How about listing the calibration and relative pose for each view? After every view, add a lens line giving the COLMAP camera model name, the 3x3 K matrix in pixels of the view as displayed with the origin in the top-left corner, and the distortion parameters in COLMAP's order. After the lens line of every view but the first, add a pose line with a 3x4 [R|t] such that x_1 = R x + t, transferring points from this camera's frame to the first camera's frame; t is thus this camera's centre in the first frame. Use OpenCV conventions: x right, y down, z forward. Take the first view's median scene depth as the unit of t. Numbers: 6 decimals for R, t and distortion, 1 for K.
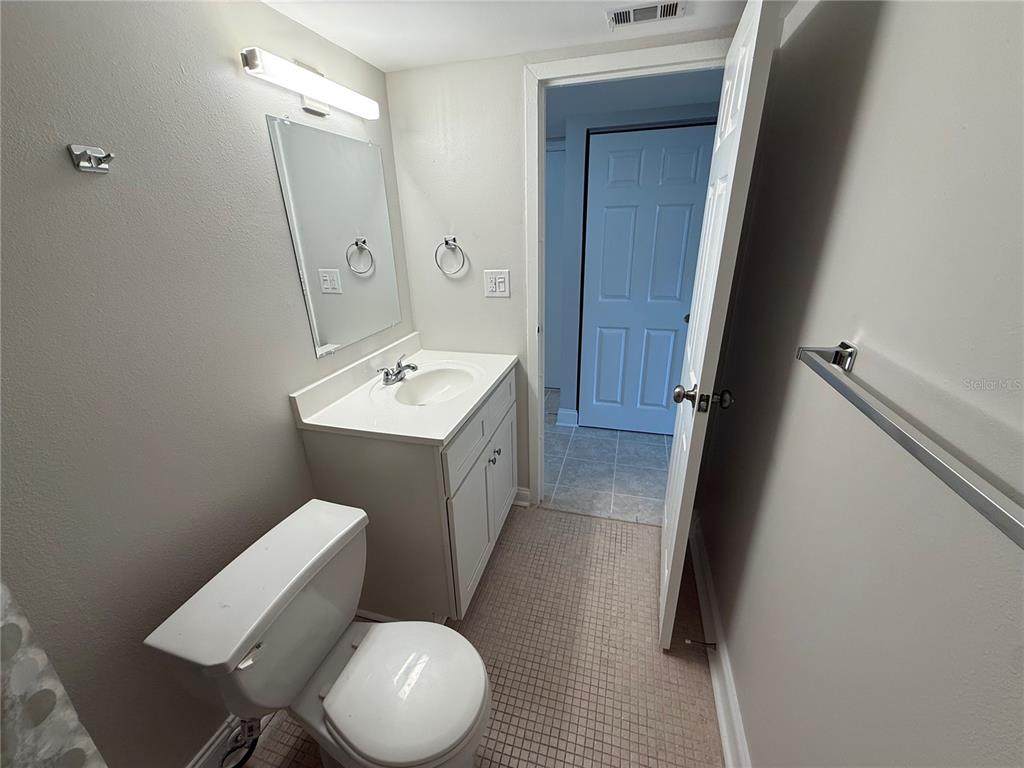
lens RADIAL K [[409.3, 0, 509.5], [0, 409.3, 381.7], [0, 0, 1]] dist [-0.000019, -0.000247]
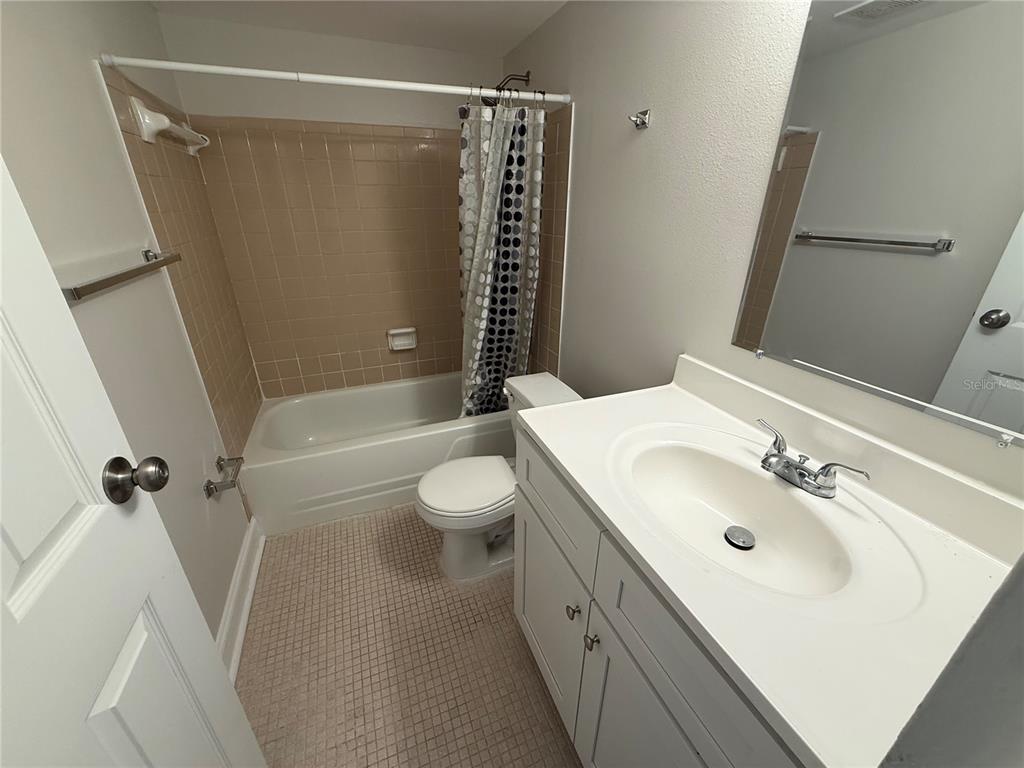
lens RADIAL K [[409.3, 0, 508.8], [0, 409.3, 382.2], [0, 0, 1]] dist [-0.000019, -0.000247]
pose [[-0.792562, 0.263430, -0.549955, 0.257146], [-0.213514, 0.724897, 0.654932, -0.378392], [0.571189, 0.636497, -0.518280, 1.117519]]
